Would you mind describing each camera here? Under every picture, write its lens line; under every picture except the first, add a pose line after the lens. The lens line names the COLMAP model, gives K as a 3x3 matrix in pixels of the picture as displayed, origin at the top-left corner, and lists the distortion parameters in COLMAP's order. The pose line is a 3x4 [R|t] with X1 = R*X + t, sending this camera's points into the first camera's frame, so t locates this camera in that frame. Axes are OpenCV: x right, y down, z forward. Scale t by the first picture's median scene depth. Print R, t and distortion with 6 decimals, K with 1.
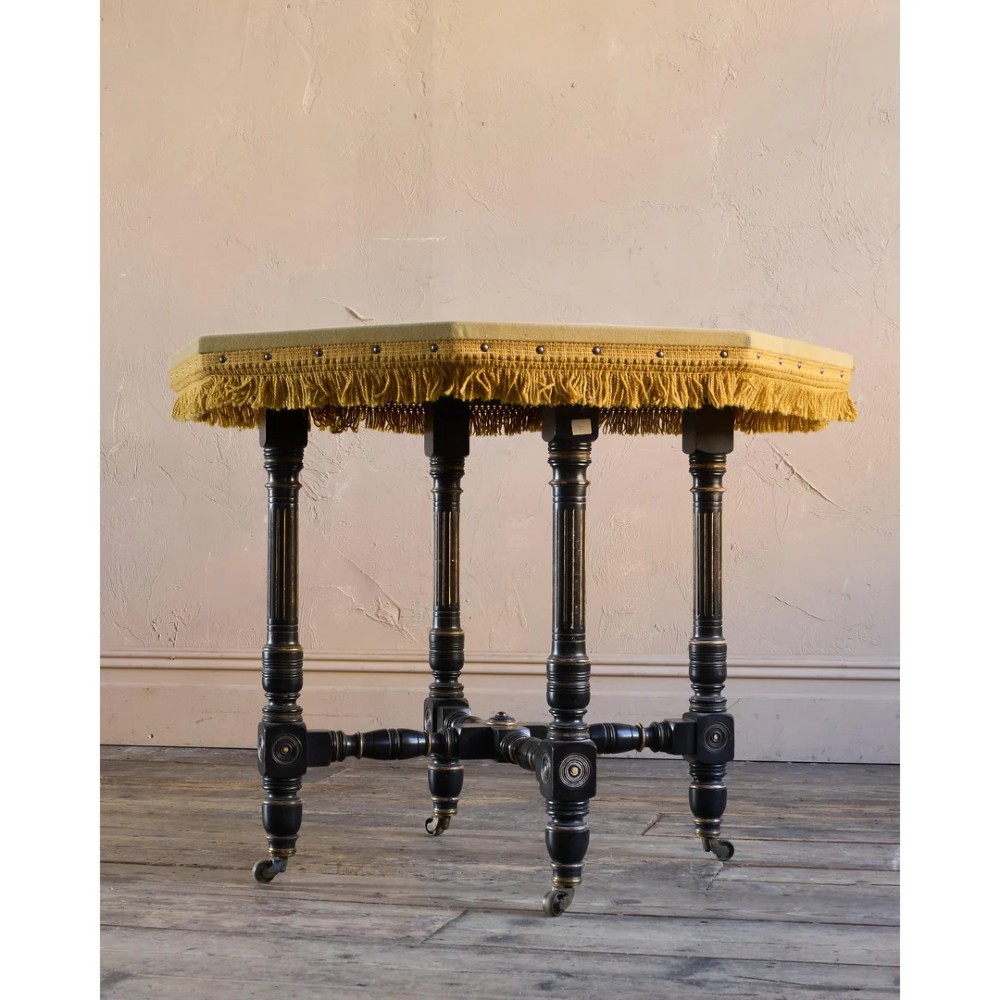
lens RADIAL K [[1978.8, 0, 511.1], [0, 1978.8, 515.9], [0, 0, 1]] dist [-0.150341, 0.359881]
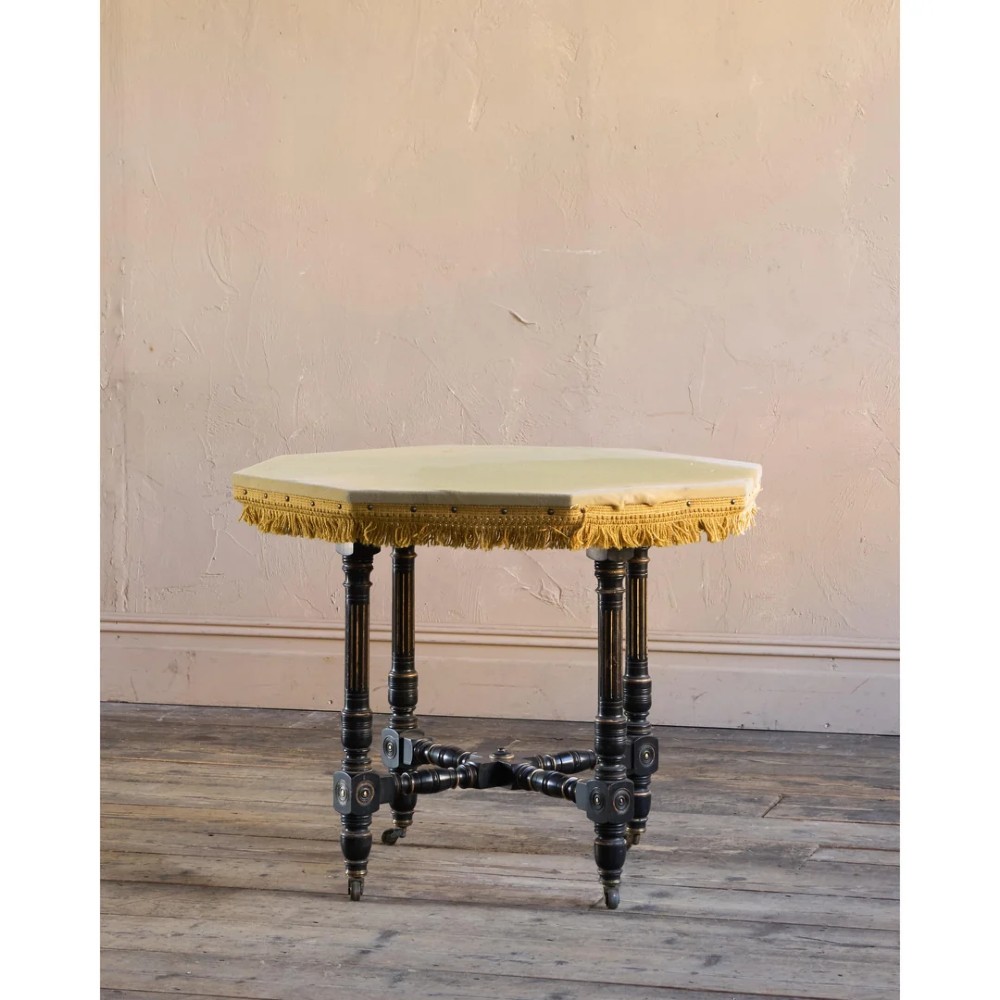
lens RADIAL K [[3046.2, 0, 523.2], [0, 3046.2, 194.3], [0, 0, 1]] dist [0.005172, -0.310597]
pose [[0.998341, -0.002924, -0.057499, 0.031236], [0.002901, 0.999996, -0.000479, -0.259070], [0.057500, 0.000311, 0.998345, -1.040682]]
